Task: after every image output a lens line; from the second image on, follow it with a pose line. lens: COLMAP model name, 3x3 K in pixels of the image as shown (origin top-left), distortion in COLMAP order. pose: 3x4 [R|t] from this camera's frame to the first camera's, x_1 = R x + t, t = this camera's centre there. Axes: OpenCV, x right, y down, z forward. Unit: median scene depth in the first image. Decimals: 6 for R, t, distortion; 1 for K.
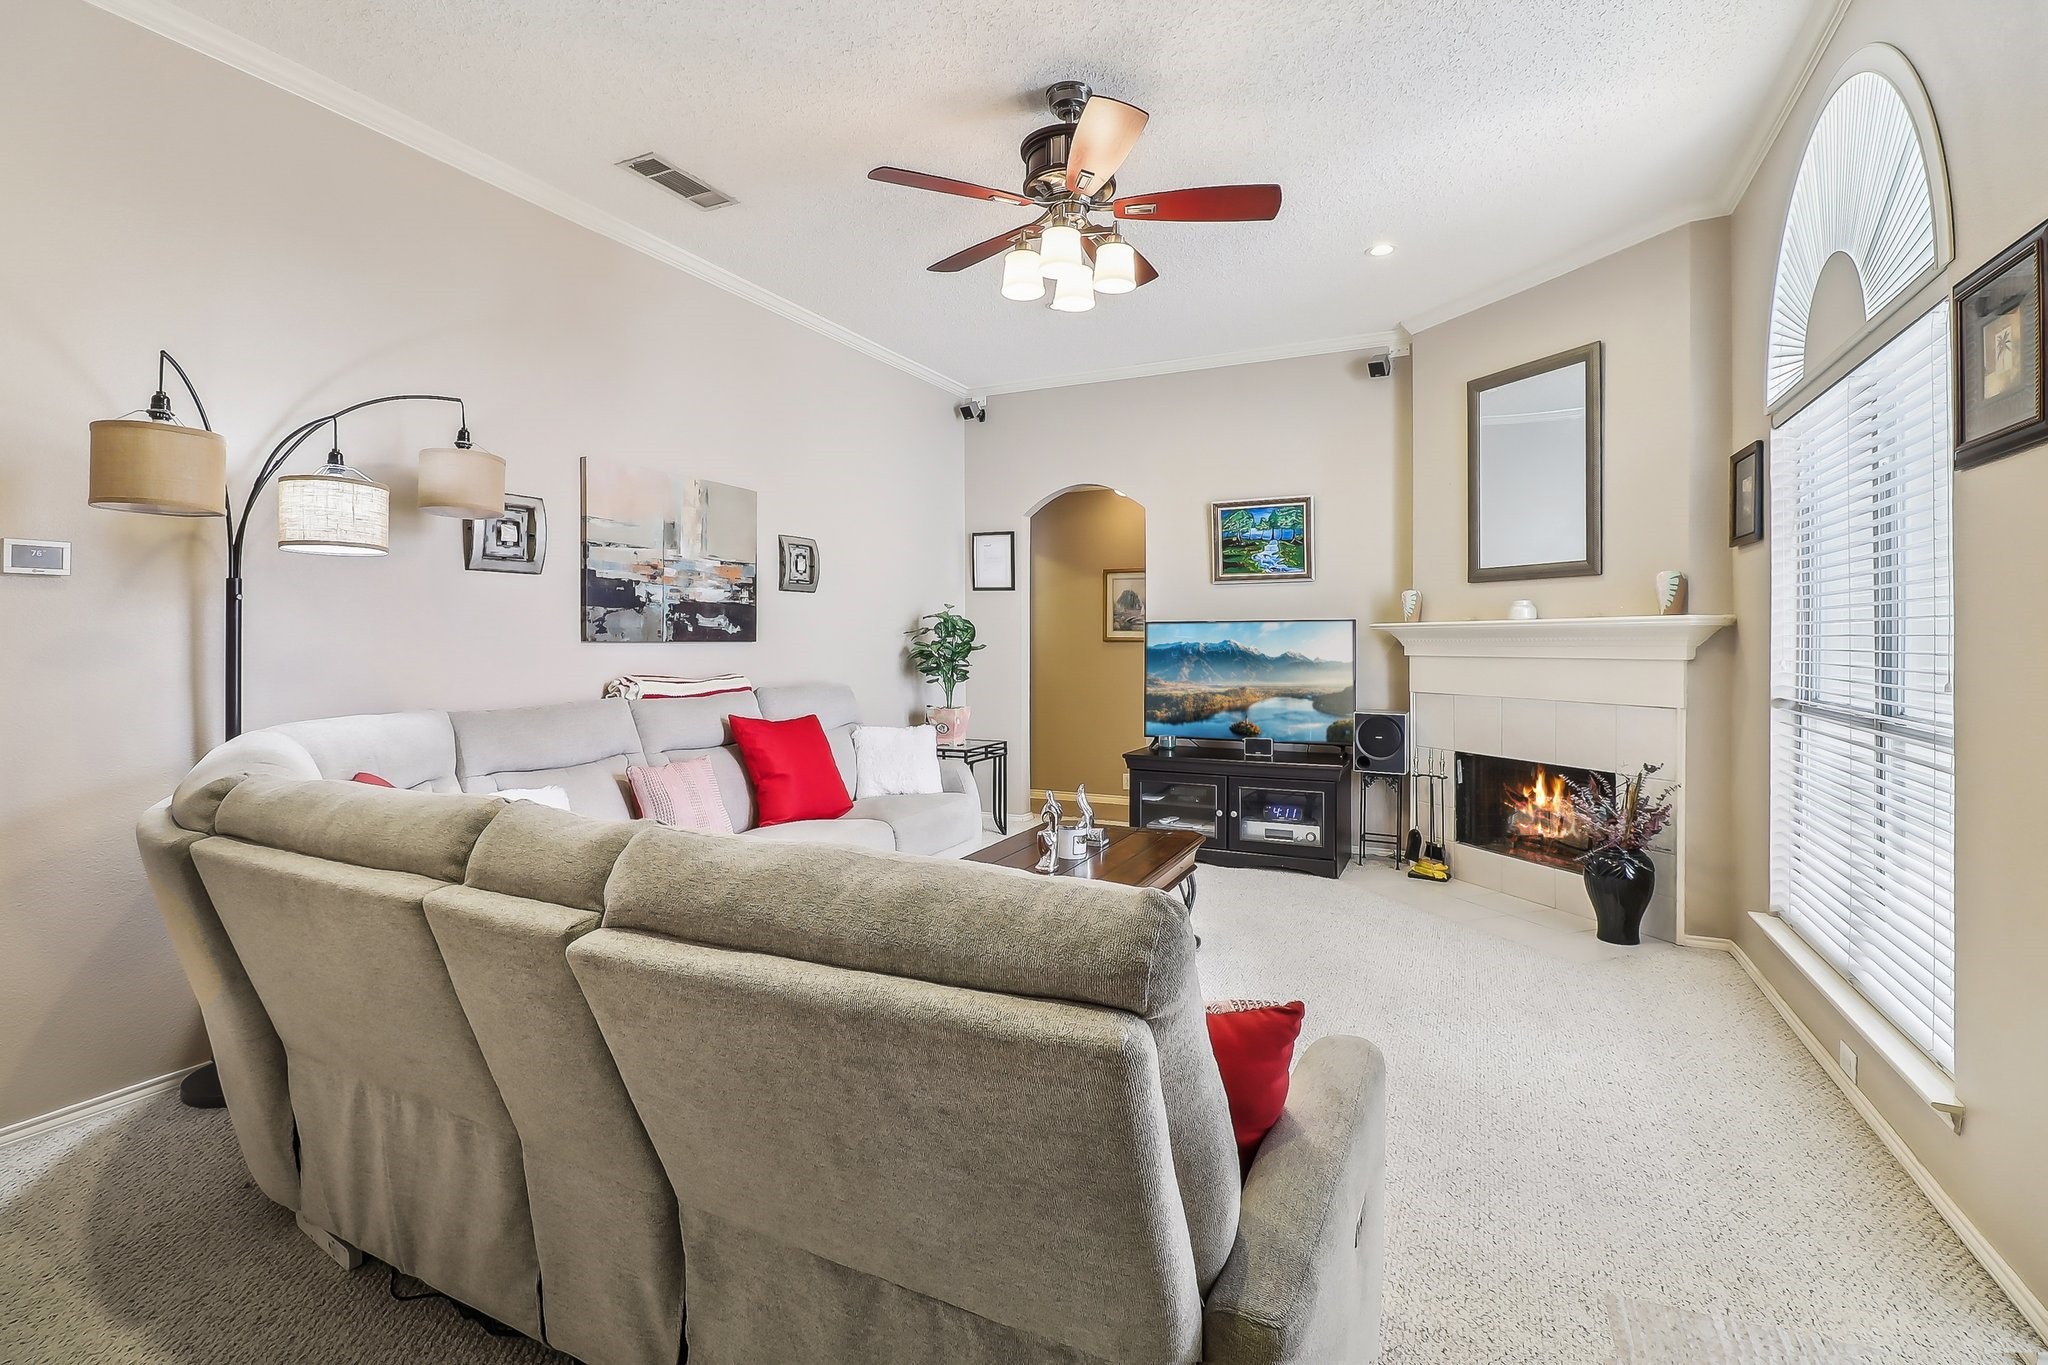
lens RADIAL K [[955.3, 0, 1018.0], [0, 955.3, 642.5], [0, 0, 1]] dist [0.009221, -0.012944]
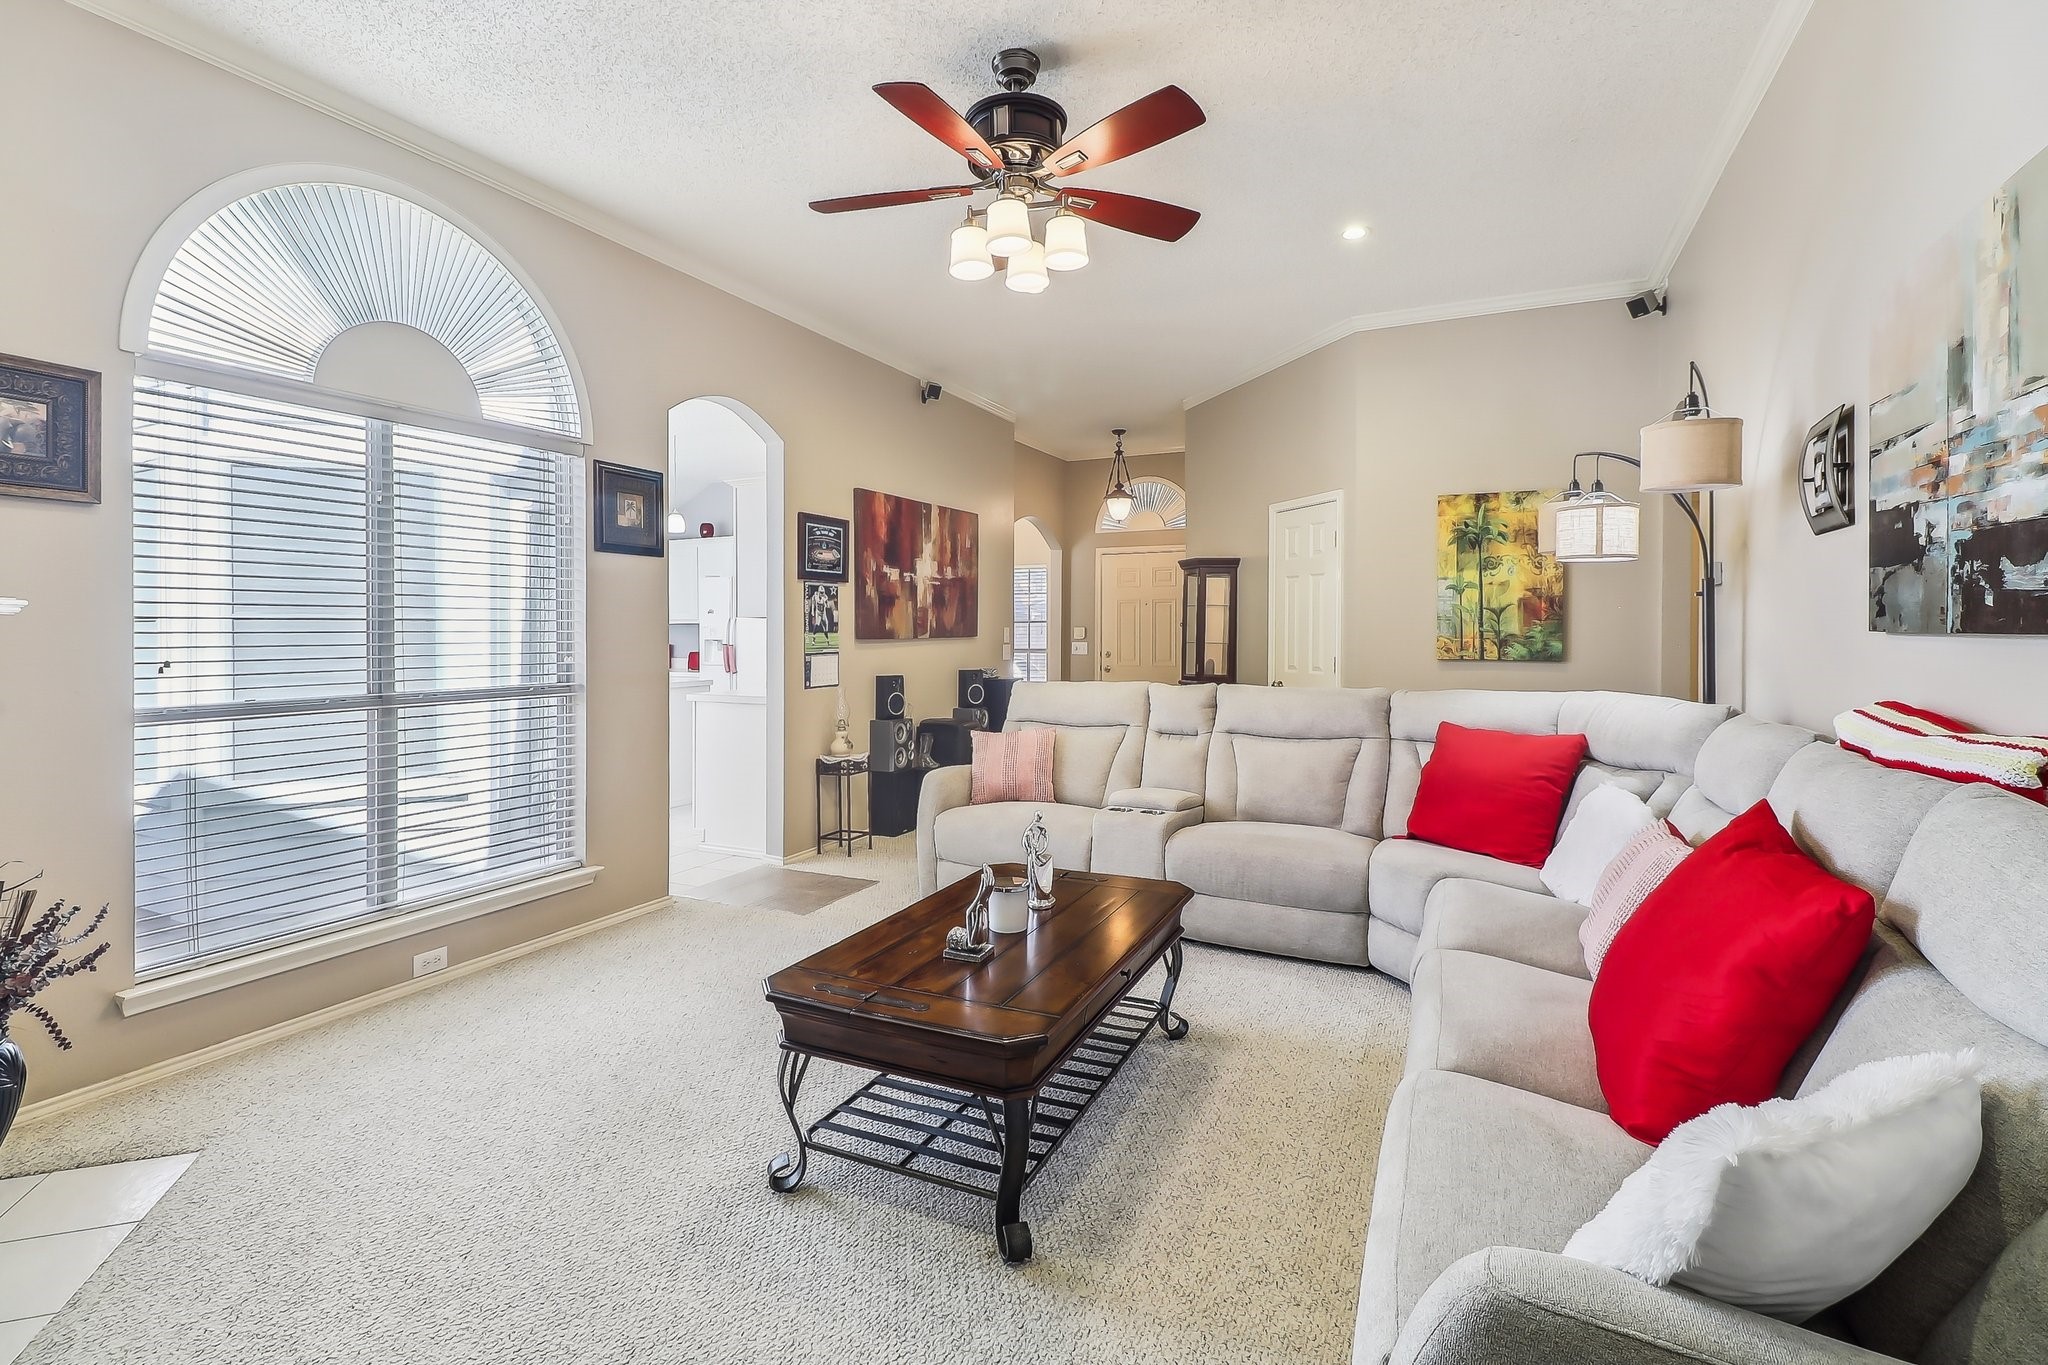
lens RADIAL K [[955.3, 0, 1018.0], [0, 955.3, 642.5], [0, 0, 1]] dist [0.009221, -0.012944]
pose [[-0.999978, 0.005723, -0.003322, 0.037971], [0.005679, 0.999897, 0.013152, -0.003760], [0.003397, 0.013133, -0.999908, 1.214624]]
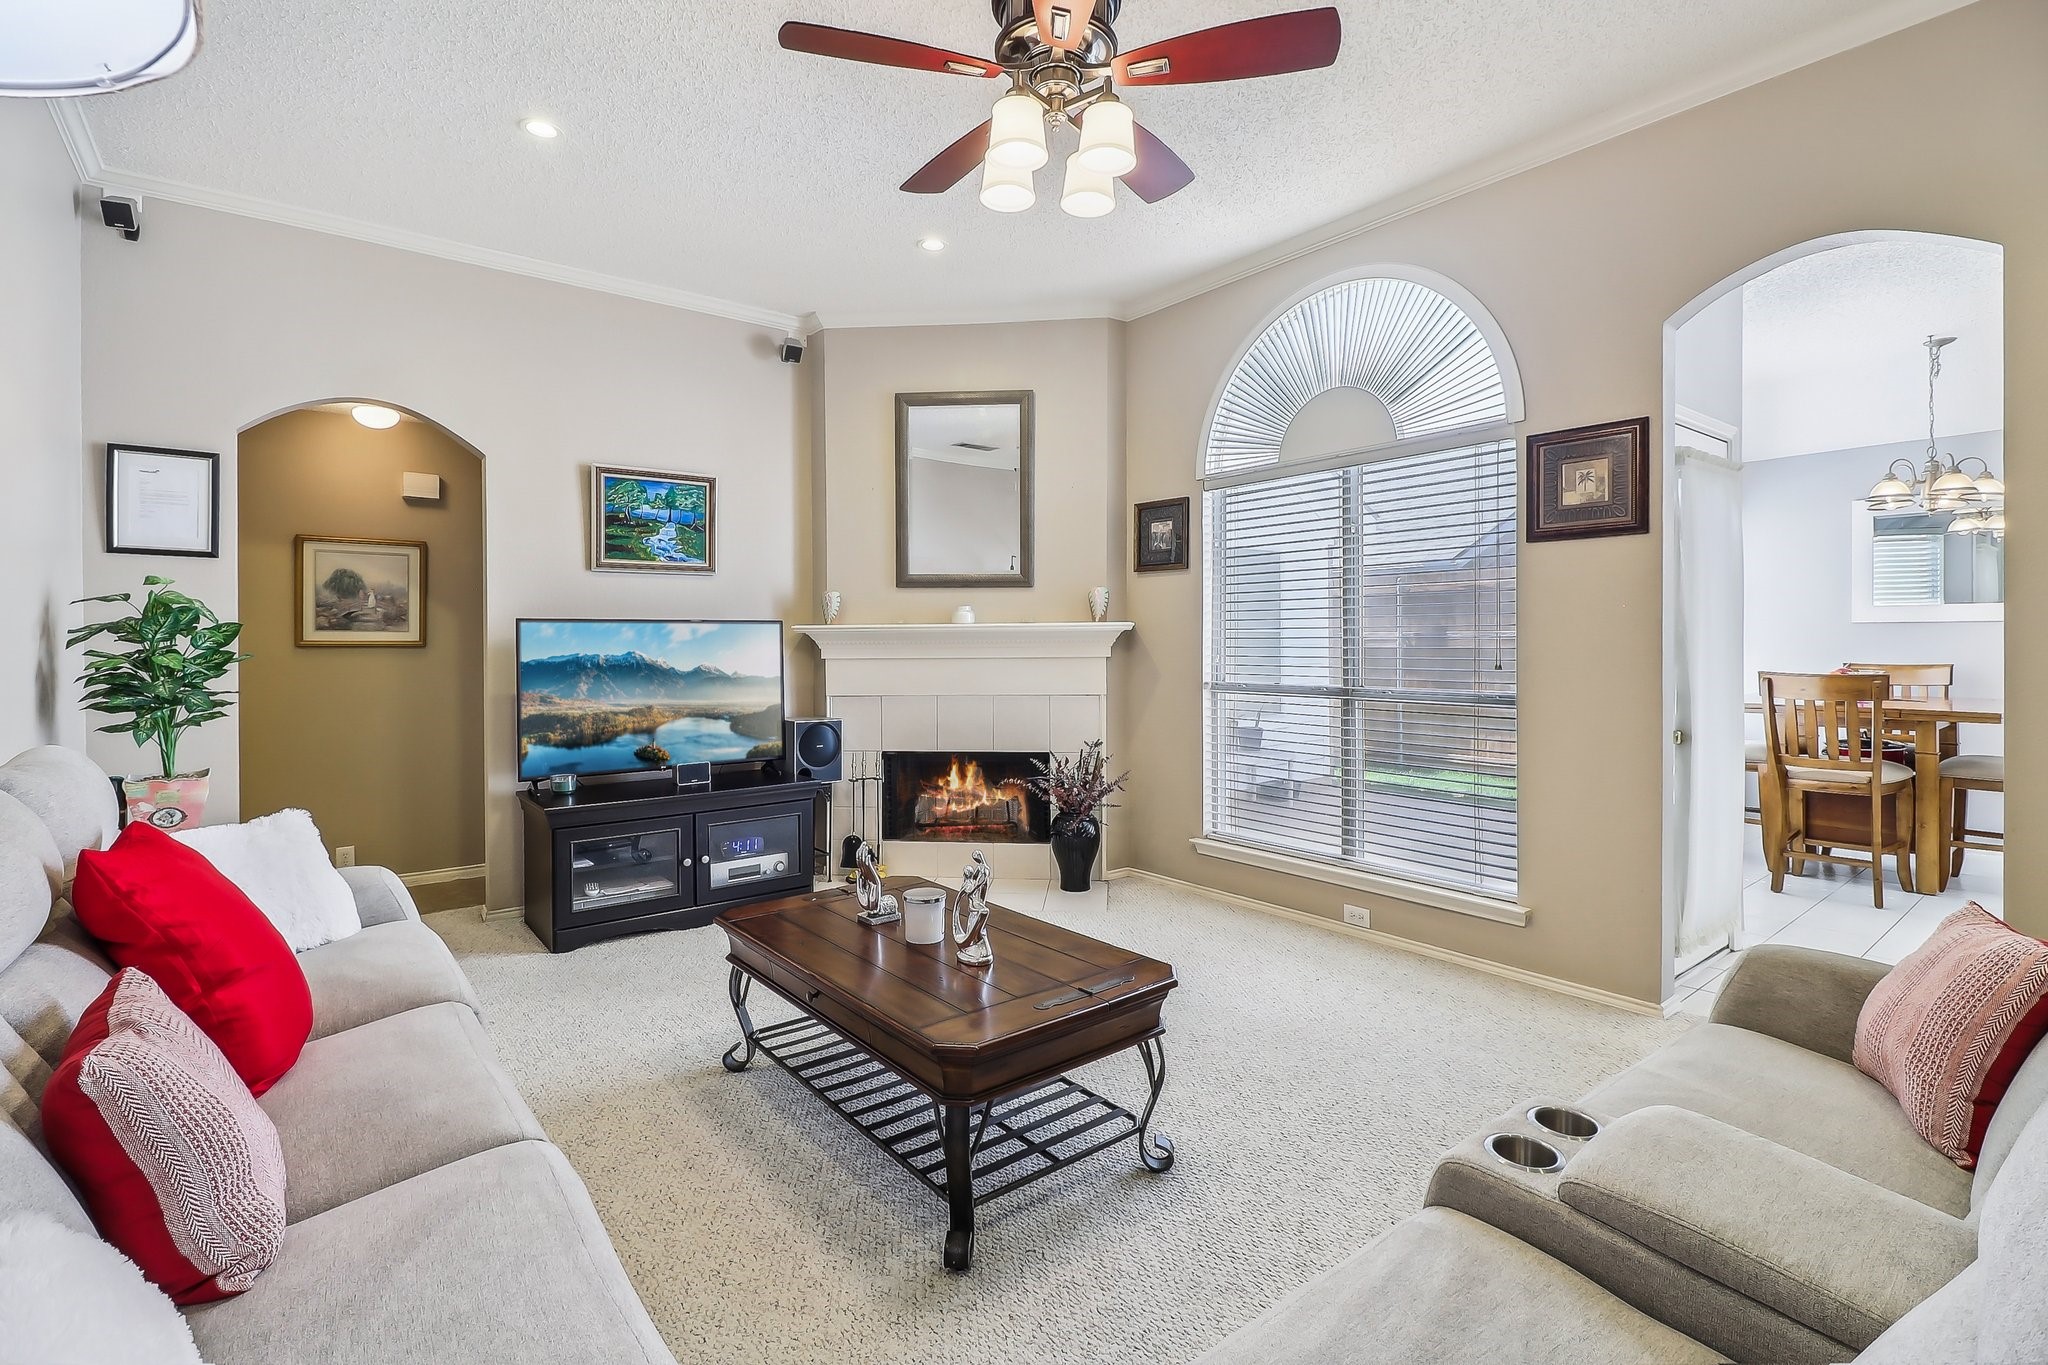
lens RADIAL K [[955.3, 0, 1018.0], [0, 955.3, 642.5], [0, 0, 1]] dist [0.009221, -0.012944]
pose [[0.443483, -0.002280, 0.896280, -0.398119], [0.005722, 0.999984, -0.000287, -0.001622], [-0.896265, 0.005255, 0.443489, 0.423119]]
